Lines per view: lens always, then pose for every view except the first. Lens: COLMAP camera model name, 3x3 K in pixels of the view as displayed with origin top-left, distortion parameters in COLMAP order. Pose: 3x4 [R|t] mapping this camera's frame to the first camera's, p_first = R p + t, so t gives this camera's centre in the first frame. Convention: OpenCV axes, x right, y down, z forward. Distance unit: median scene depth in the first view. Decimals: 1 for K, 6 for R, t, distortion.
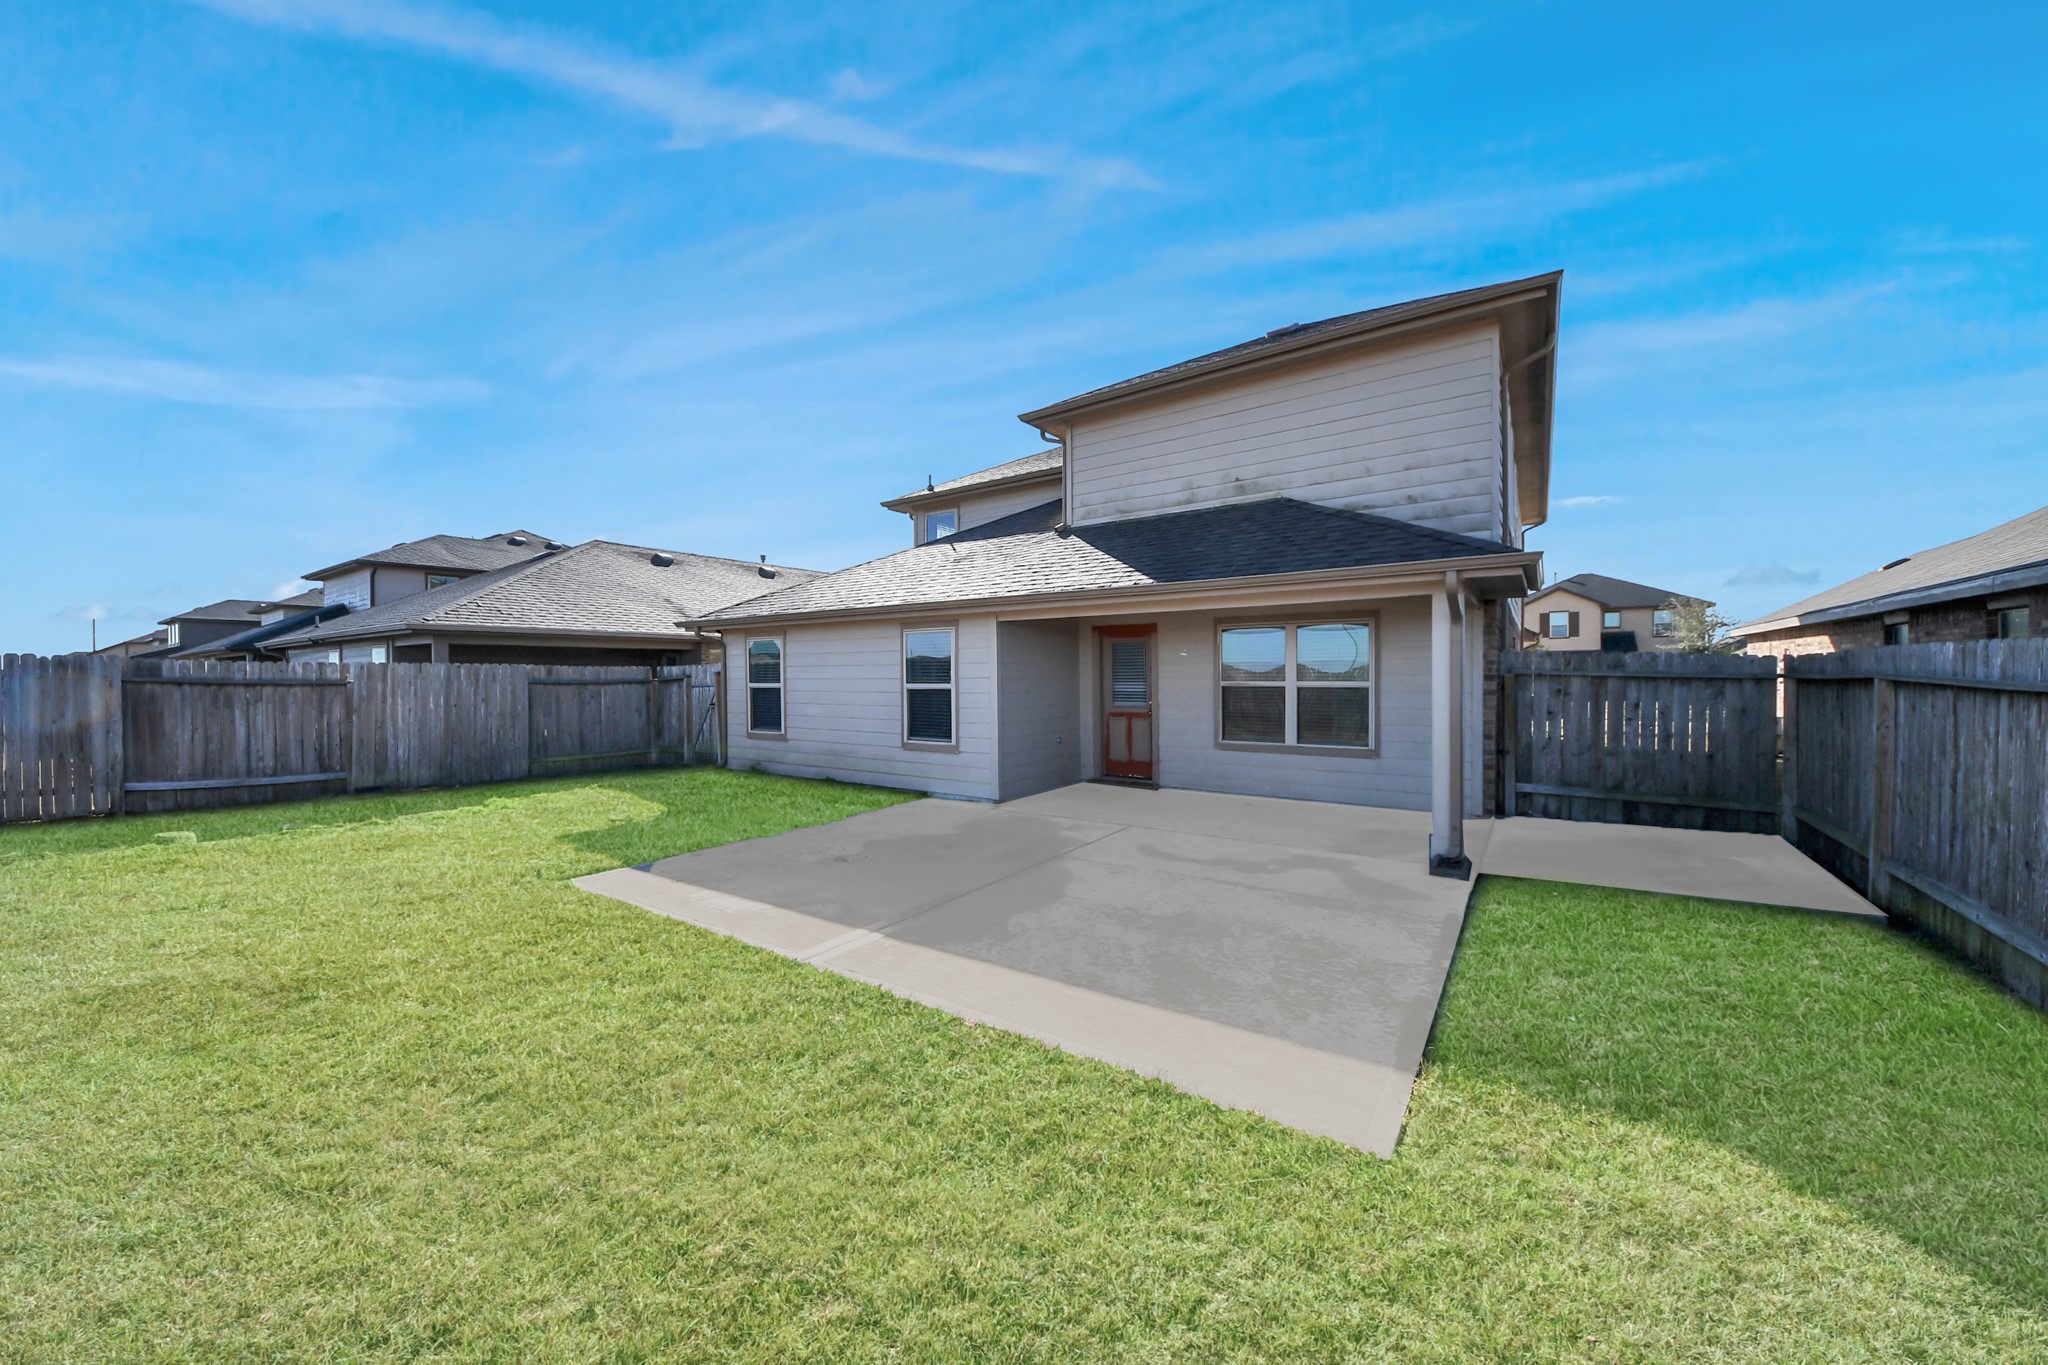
lens RADIAL K [[730.7, 0, 1014.1], [0, 730.7, 682.1], [0, 0, 1]] dist [0.021297, -0.015930]
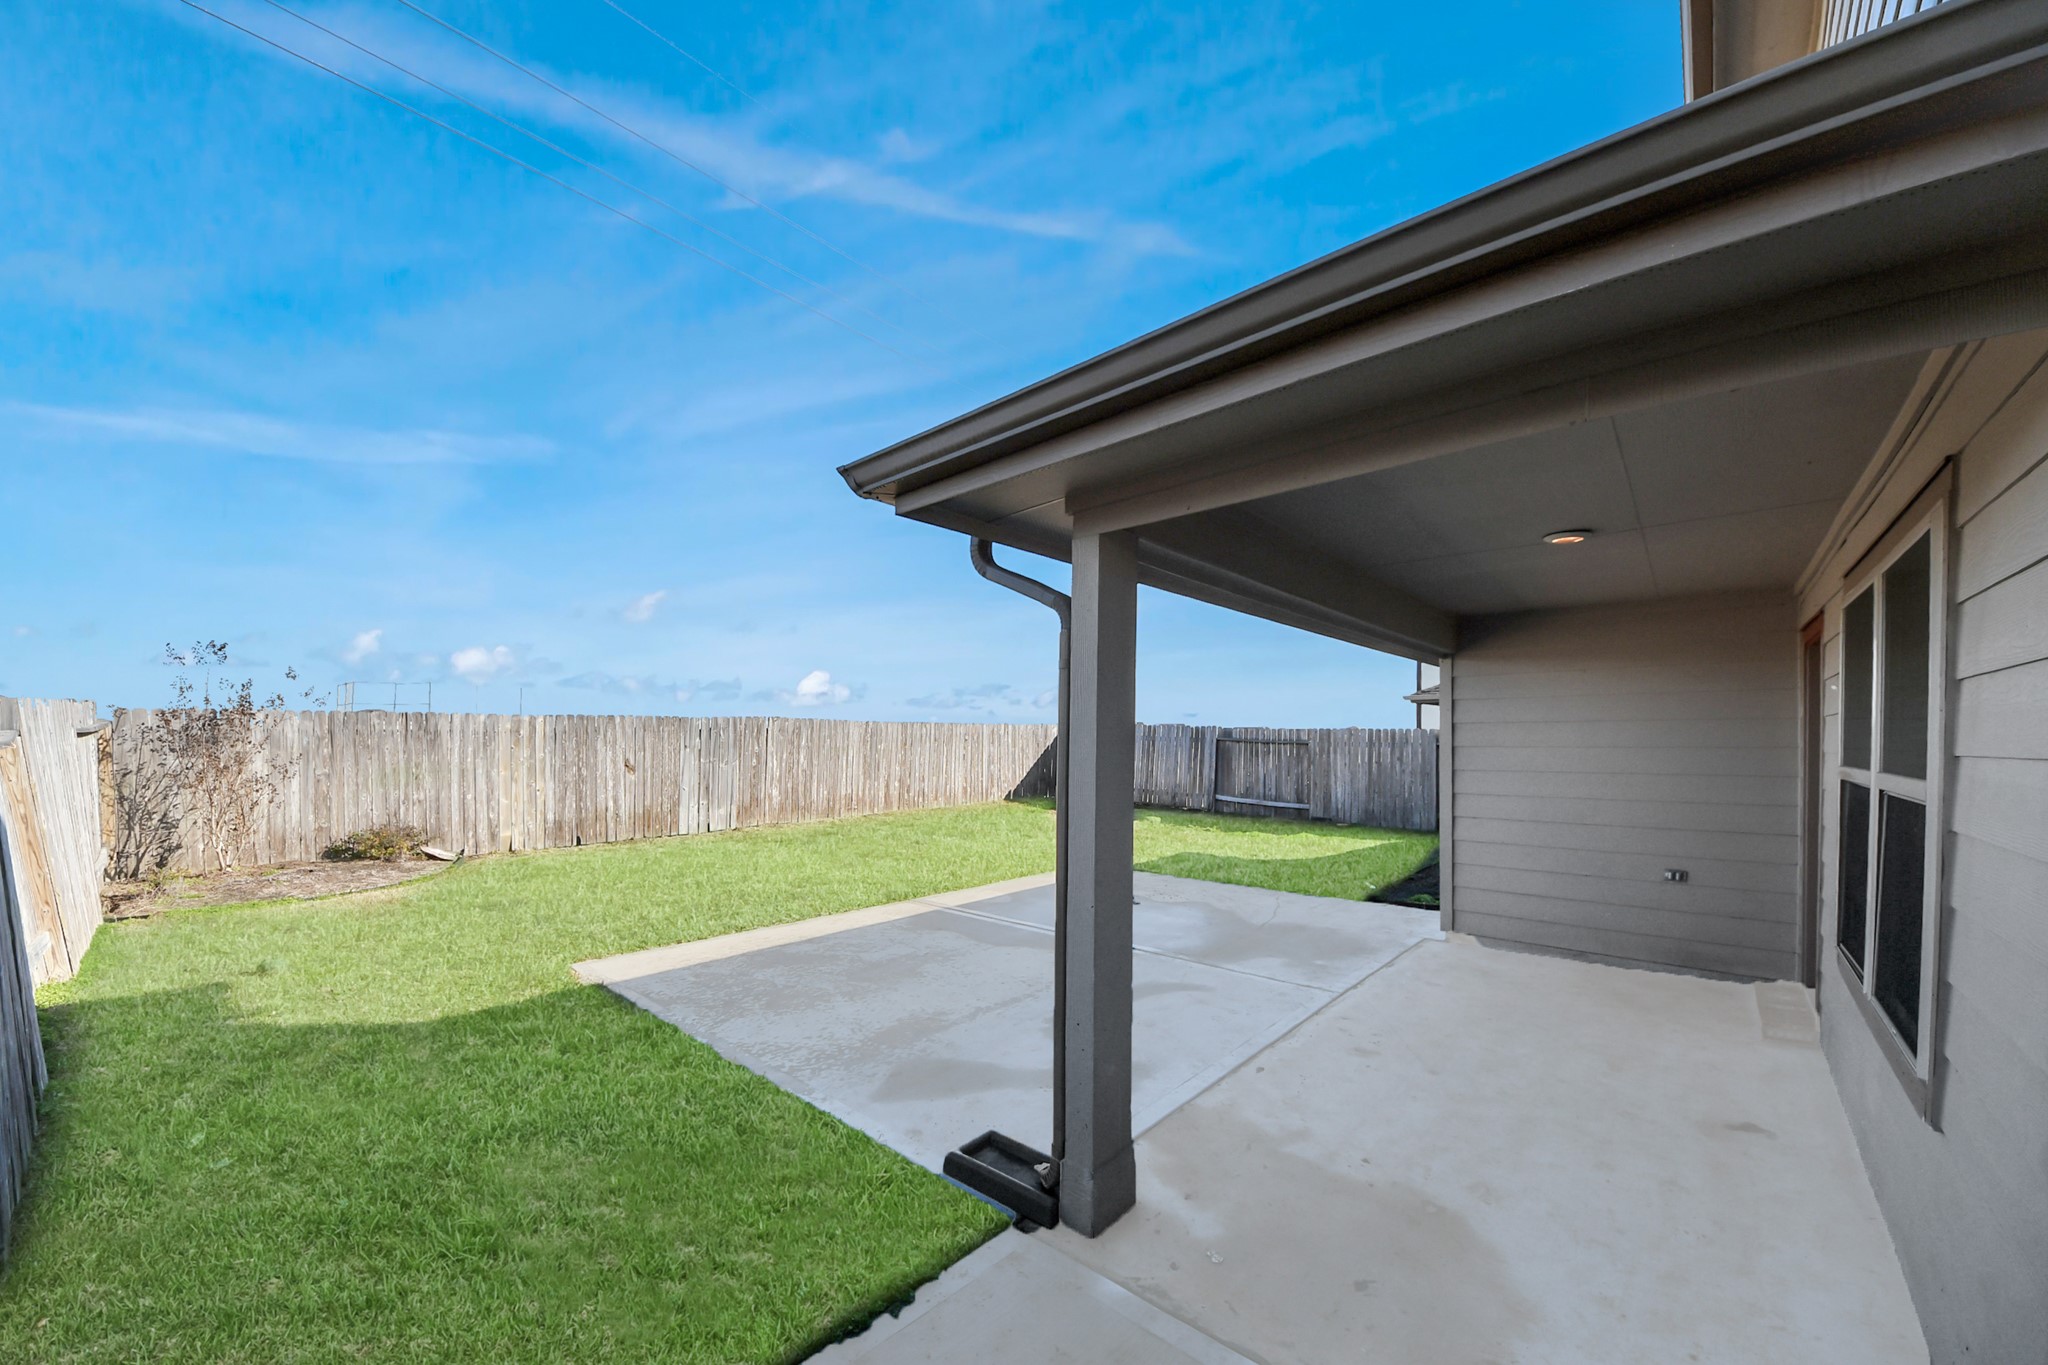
lens RADIAL K [[730.7, 0, 1014.1], [0, 730.7, 682.1], [0, 0, 1]] dist [0.021297, -0.015930]
pose [[-0.106631, -0.070761, -0.991778, 1.208777], [-0.013044, 0.997478, -0.069766, -0.019123], [0.994213, 0.005498, -0.107285, 1.188465]]
